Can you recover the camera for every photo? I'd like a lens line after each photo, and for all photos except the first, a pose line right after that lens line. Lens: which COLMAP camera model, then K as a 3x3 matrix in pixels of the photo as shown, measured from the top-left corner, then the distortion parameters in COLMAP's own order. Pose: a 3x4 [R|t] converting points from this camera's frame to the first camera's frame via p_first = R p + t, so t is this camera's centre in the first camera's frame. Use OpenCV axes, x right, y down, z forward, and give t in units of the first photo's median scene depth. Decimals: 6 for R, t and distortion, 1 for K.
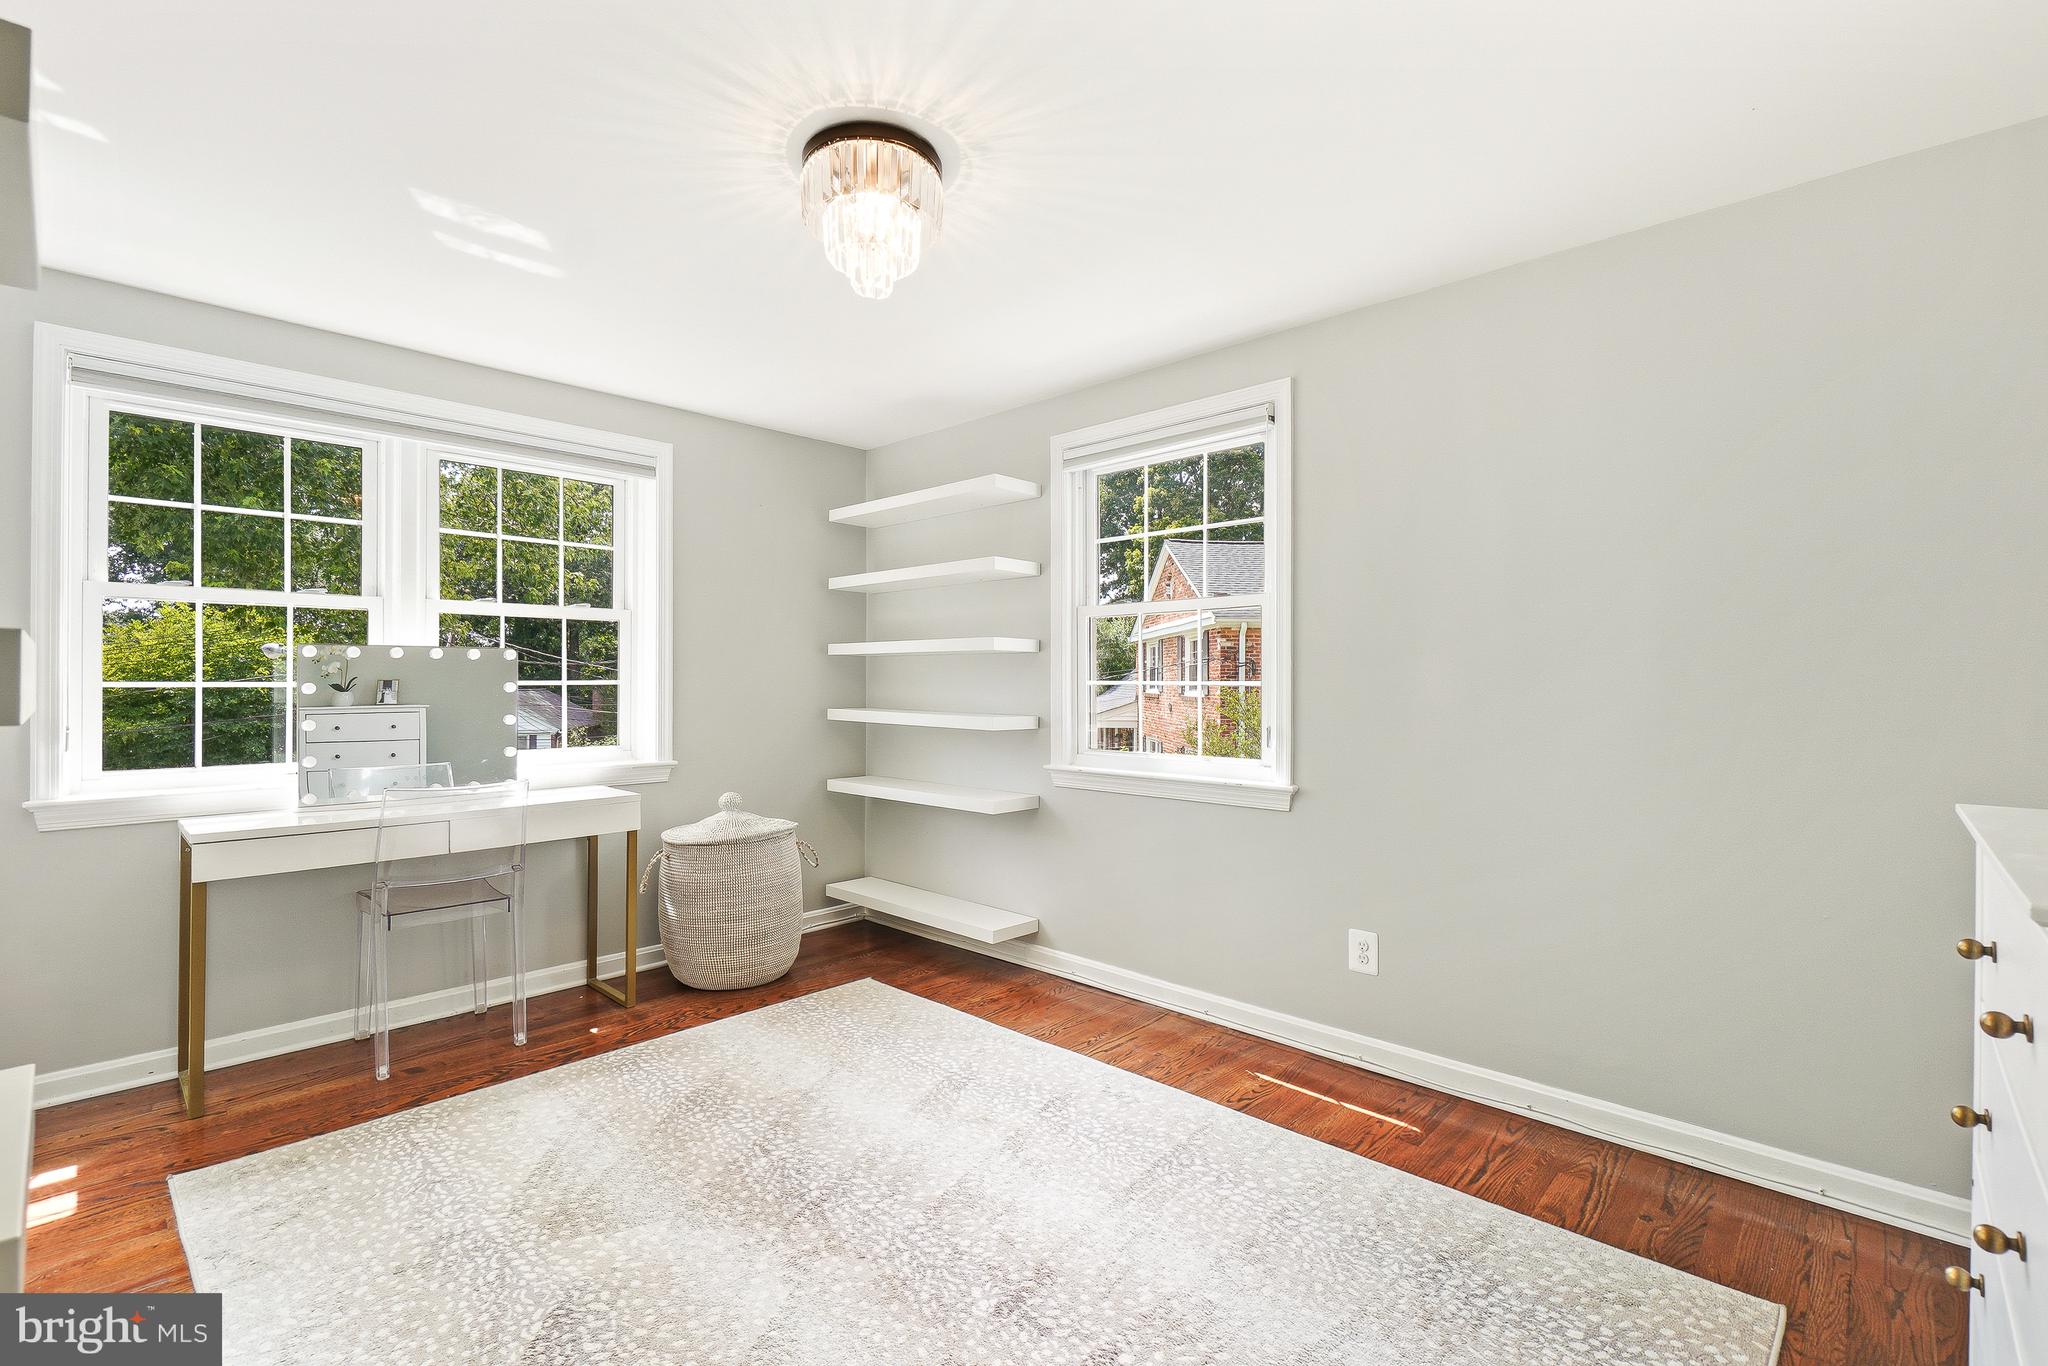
lens RADIAL K [[908.3, 0, 1014.1], [0, 908.3, 675.8], [0, 0, 1]] dist [0.009786, -0.004315]
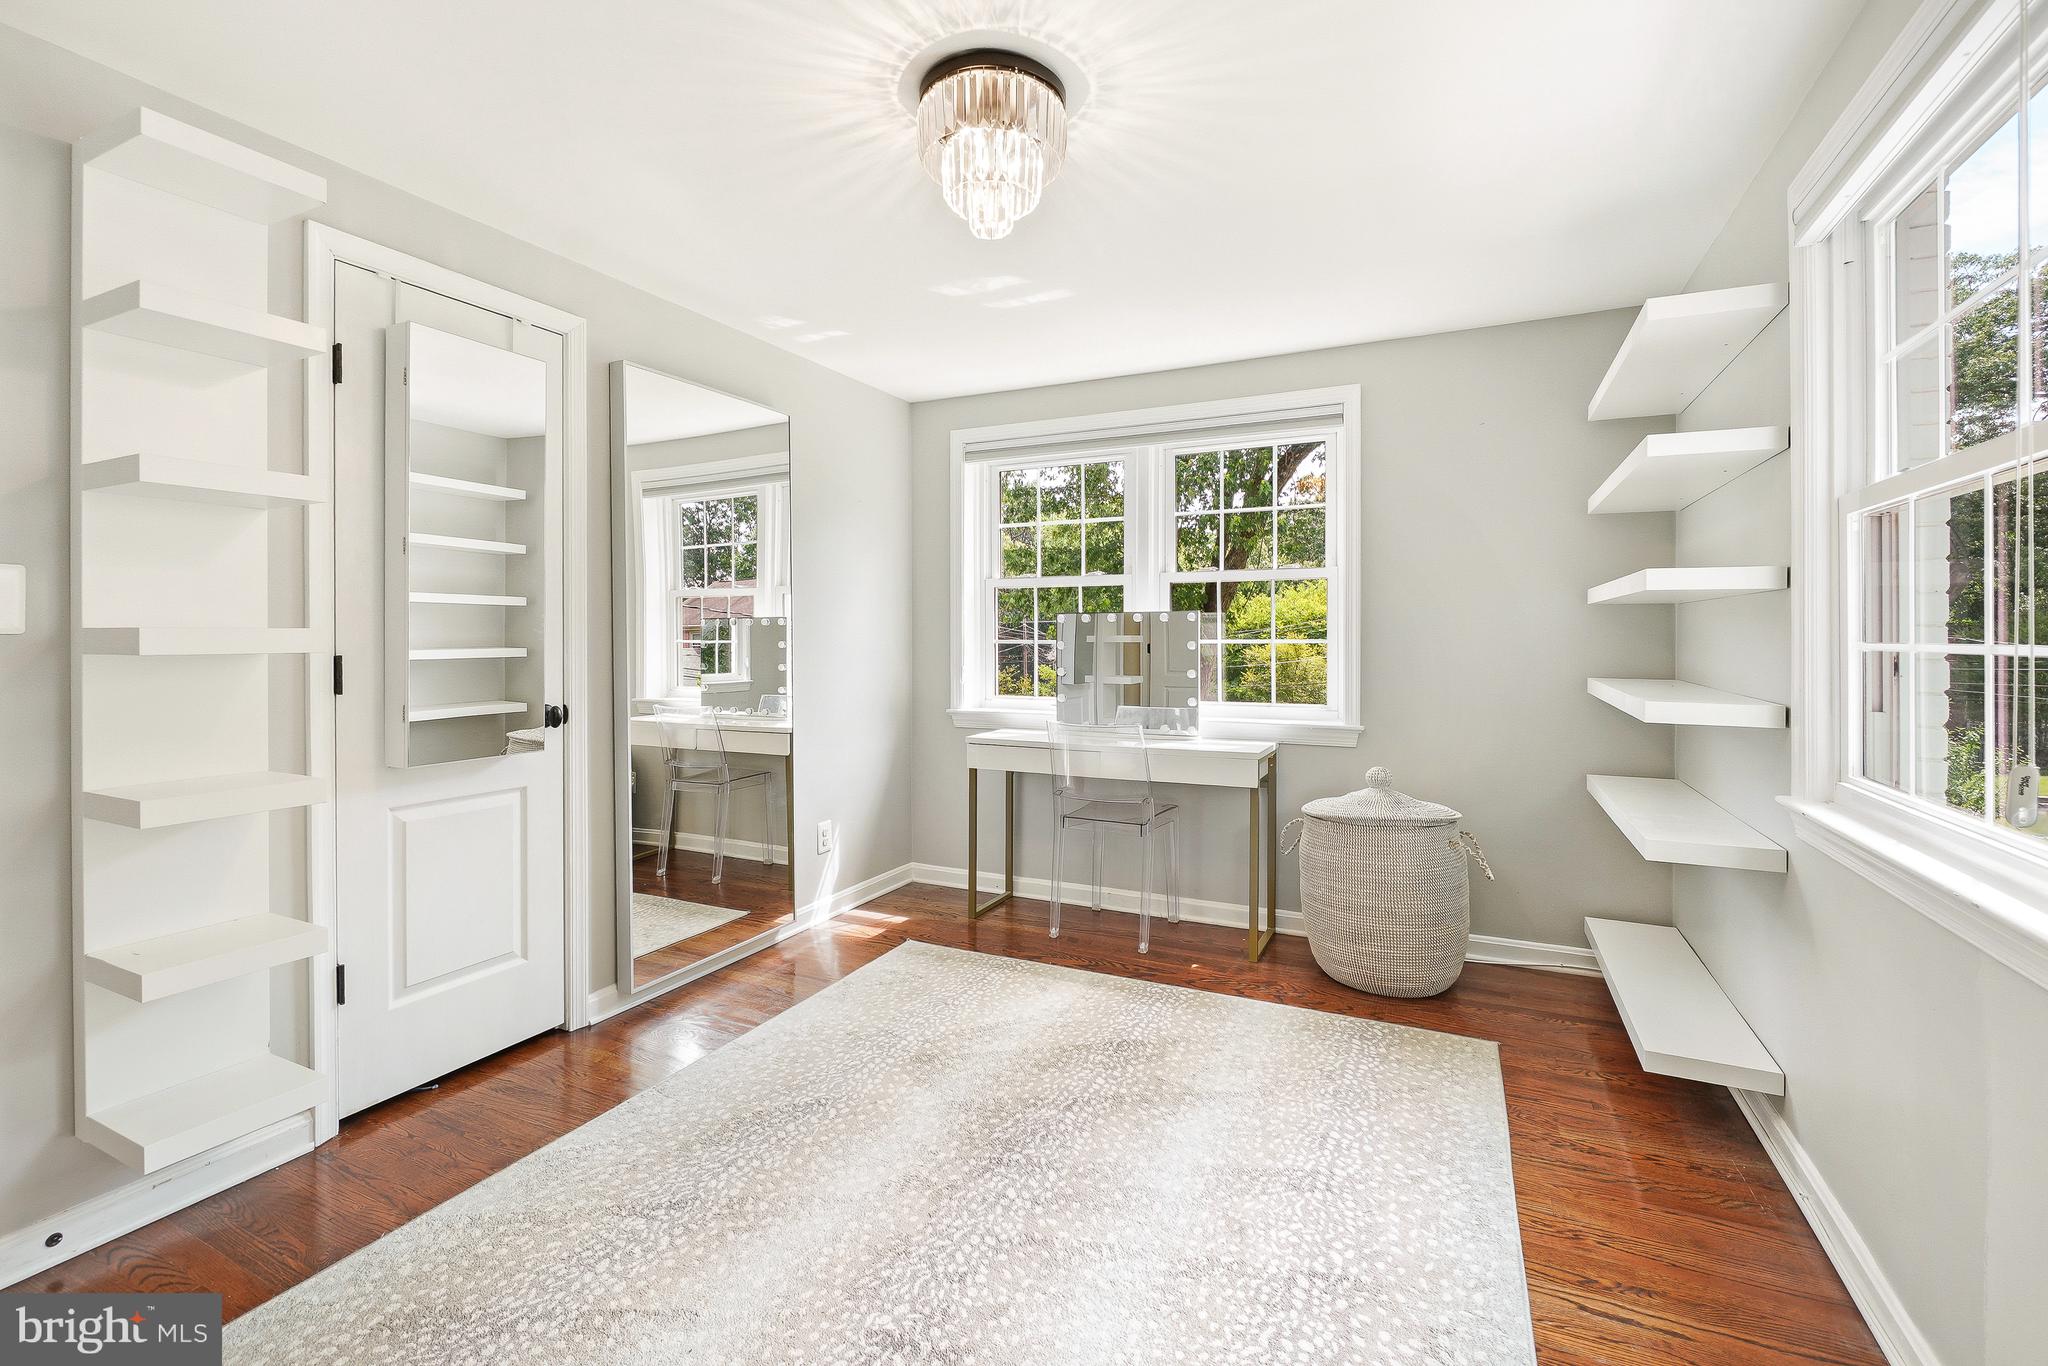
lens RADIAL K [[908.3, 0, 1019.7], [0, 908.3, 645.5], [0, 0, 1]] dist [0.009786, -0.004315]
pose [[0.317112, 0.008854, -0.948347, 0.476822], [0.005690, 0.999921, 0.011238, -0.001334], [0.948371, -0.008959, 0.317036, 0.457960]]
